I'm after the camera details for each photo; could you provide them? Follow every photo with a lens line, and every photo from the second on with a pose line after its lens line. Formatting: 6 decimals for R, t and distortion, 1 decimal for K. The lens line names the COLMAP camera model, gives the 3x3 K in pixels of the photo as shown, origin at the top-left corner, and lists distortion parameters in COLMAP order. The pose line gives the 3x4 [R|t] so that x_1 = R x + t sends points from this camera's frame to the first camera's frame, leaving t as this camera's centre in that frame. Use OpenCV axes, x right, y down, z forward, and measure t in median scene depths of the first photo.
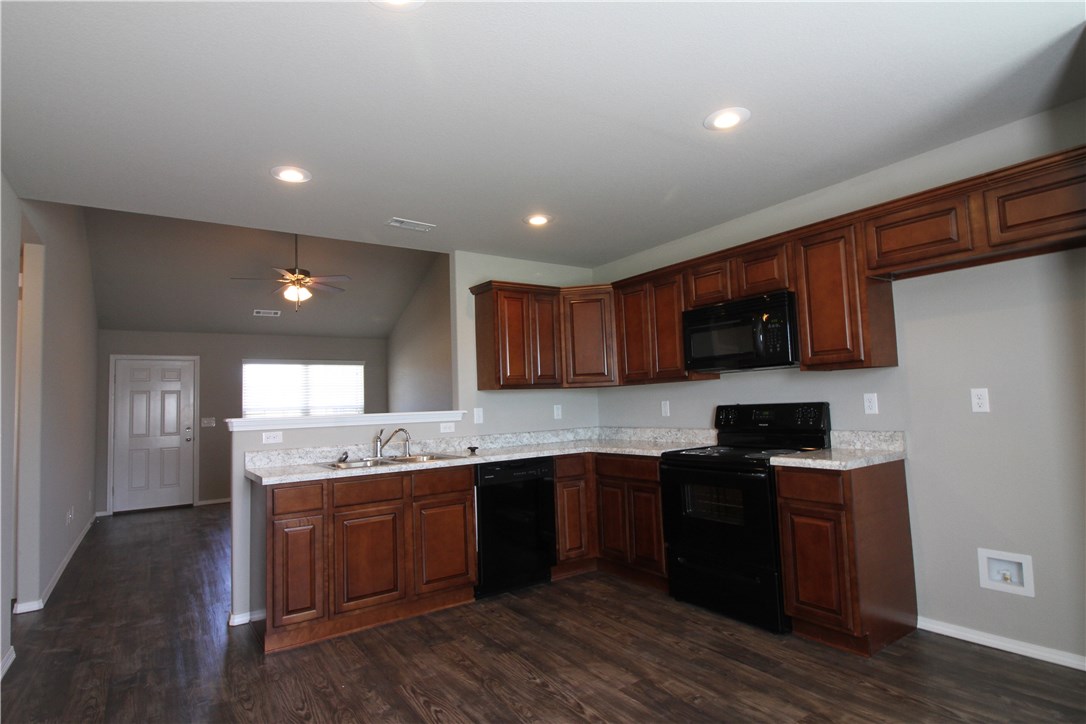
lens RADIAL K [[556.7, 0, 534.7], [0, 556.7, 364.2], [0, 0, 1]] dist [0.002368, -0.021272]
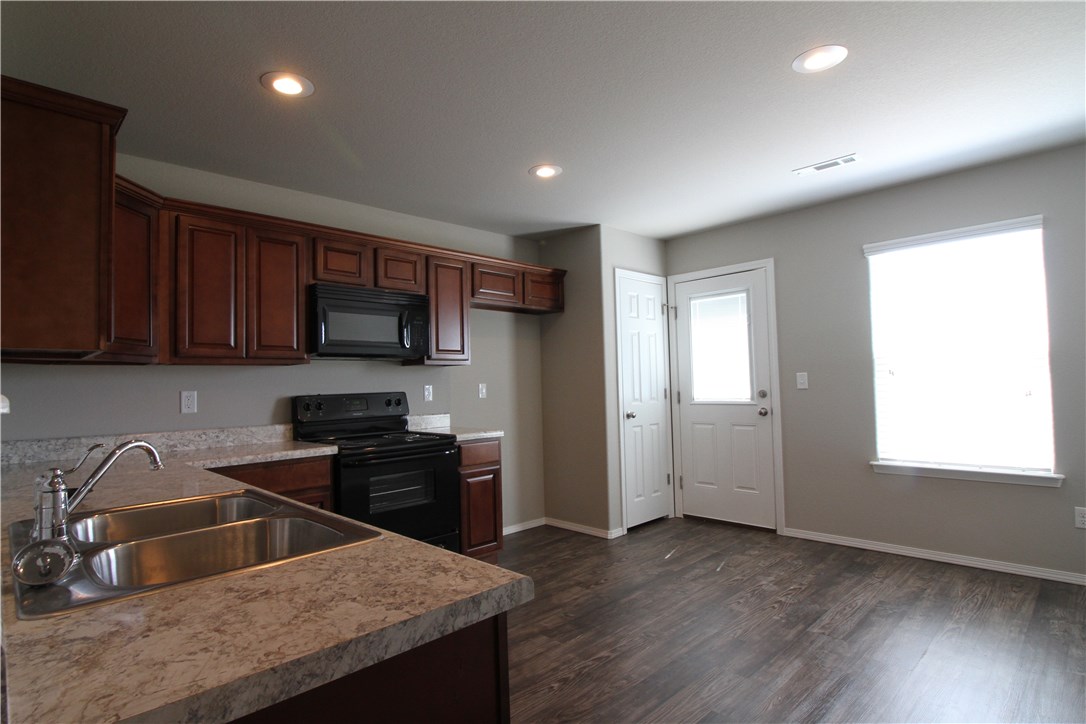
lens RADIAL K [[556.7, 0, 534.7], [0, 556.7, 364.2], [0, 0, 1]] dist [0.002368, -0.021272]
pose [[-0.171199, 0.072992, 0.982529, -0.607711], [-0.043623, 0.995712, -0.081572, 0.081816], [-0.984270, -0.056826, -0.167281, 0.804457]]
